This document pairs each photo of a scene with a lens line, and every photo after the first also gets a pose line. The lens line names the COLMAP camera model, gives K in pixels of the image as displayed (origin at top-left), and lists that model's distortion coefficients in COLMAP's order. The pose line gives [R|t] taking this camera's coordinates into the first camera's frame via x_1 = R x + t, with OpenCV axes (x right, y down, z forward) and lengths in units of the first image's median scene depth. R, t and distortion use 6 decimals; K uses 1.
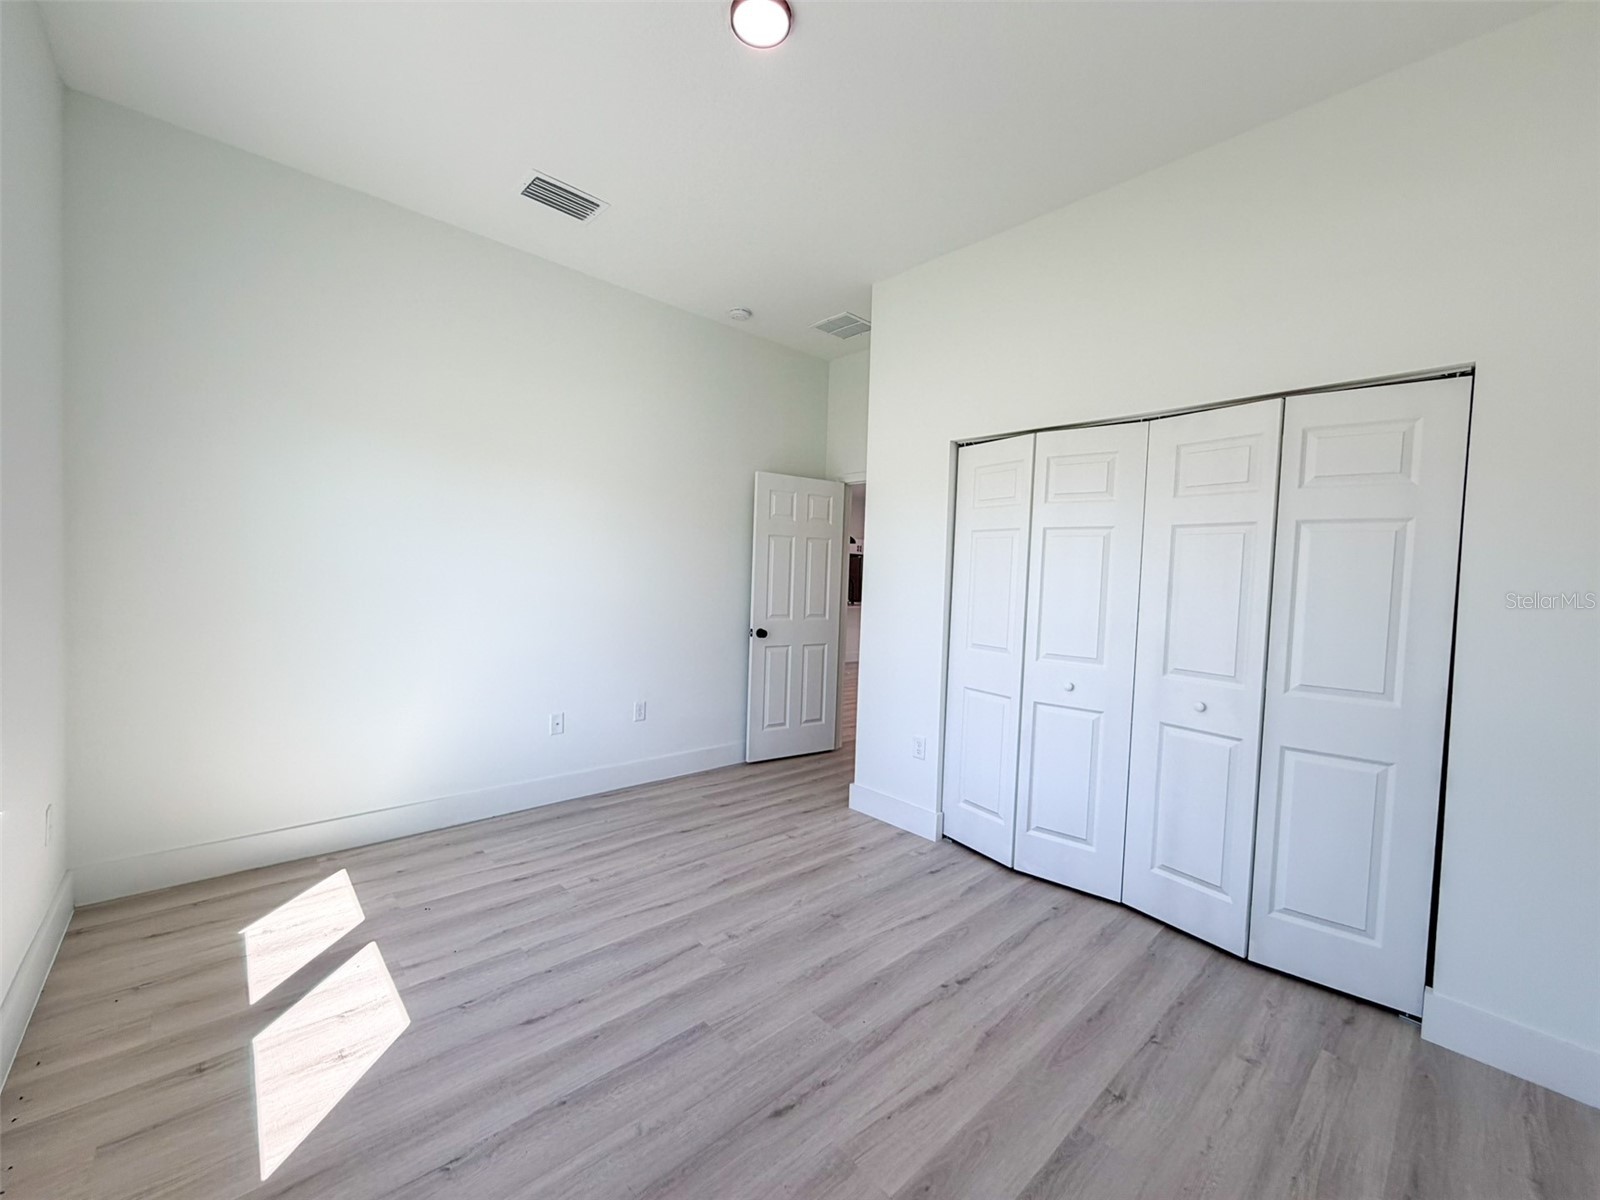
lens RADIAL K [[641.3, 0, 797.5], [0, 641.3, 600.0], [0, 0, 1]] dist [-0.000940, 0.000183]
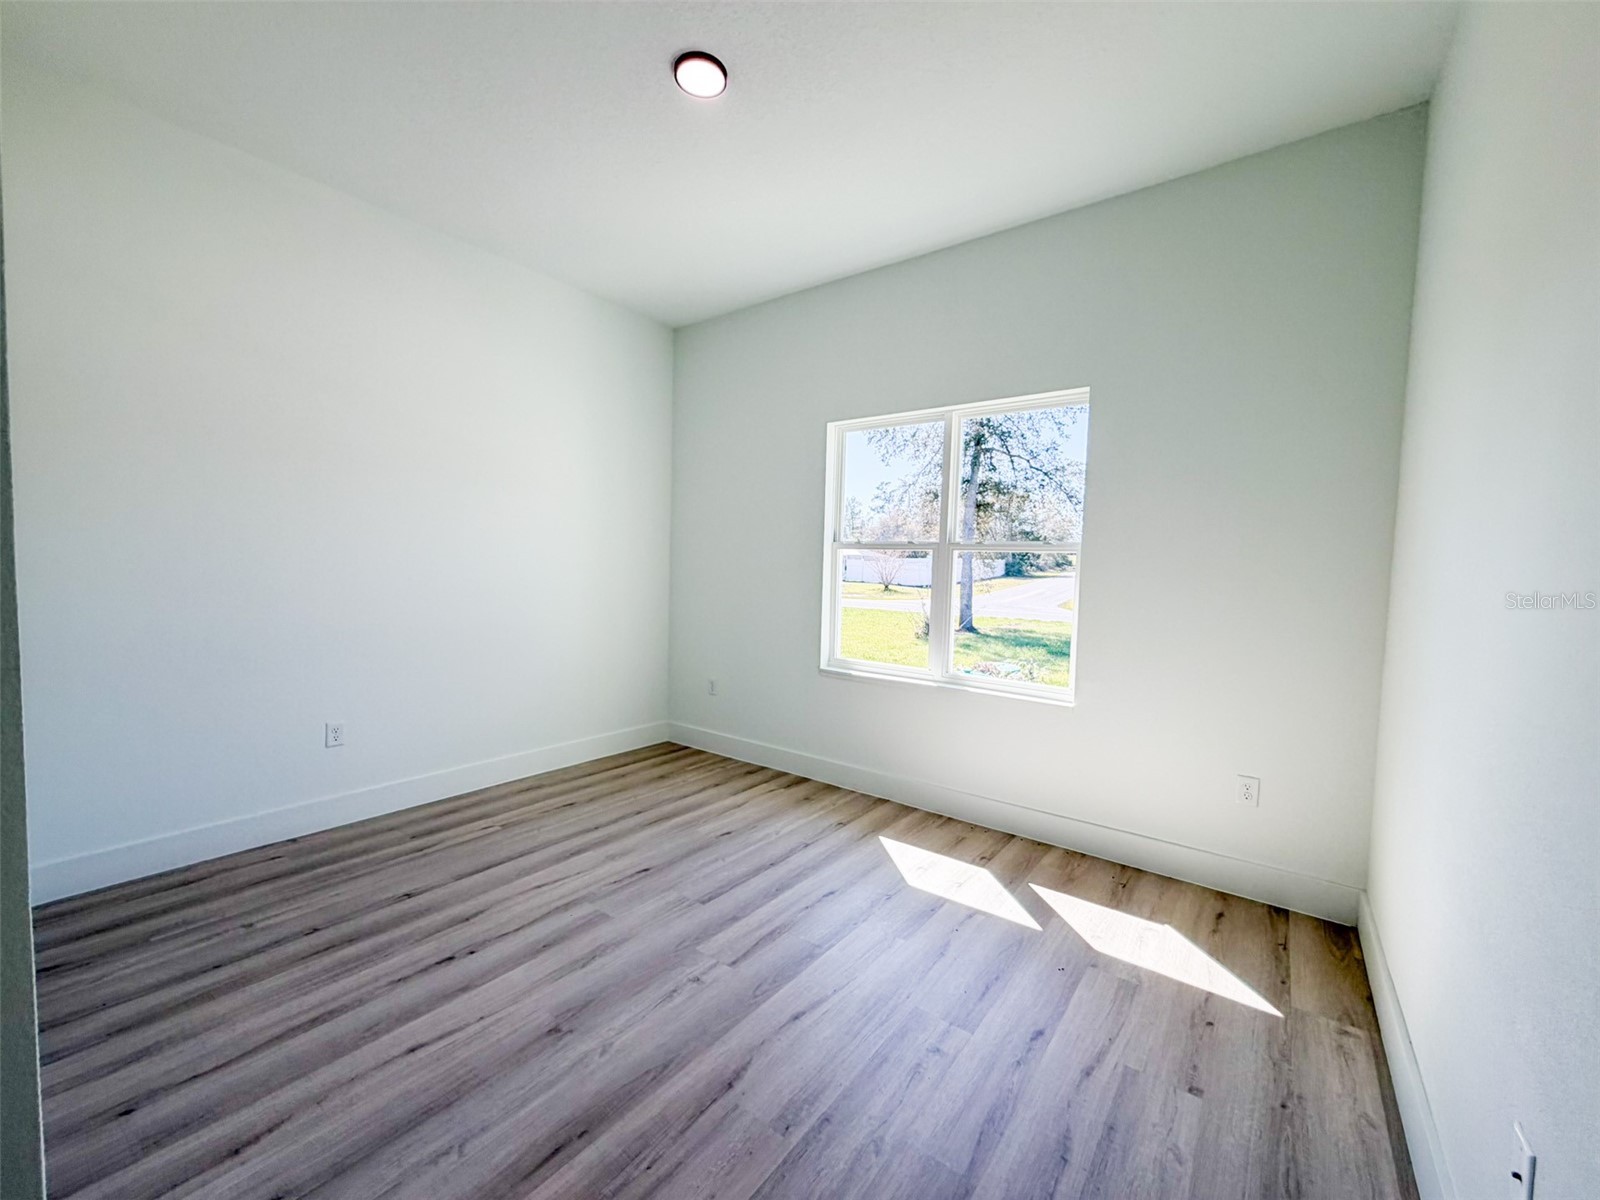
lens RADIAL K [[641.3, 0, 797.5], [0, 641.3, 600.0], [0, 0, 1]] dist [-0.000940, 0.000183]
pose [[-0.982006, -0.051246, -0.181765, -0.059551], [-0.067728, 0.994020, 0.085657, -0.063642], [0.176289, 0.096426, -0.979604, 1.996071]]
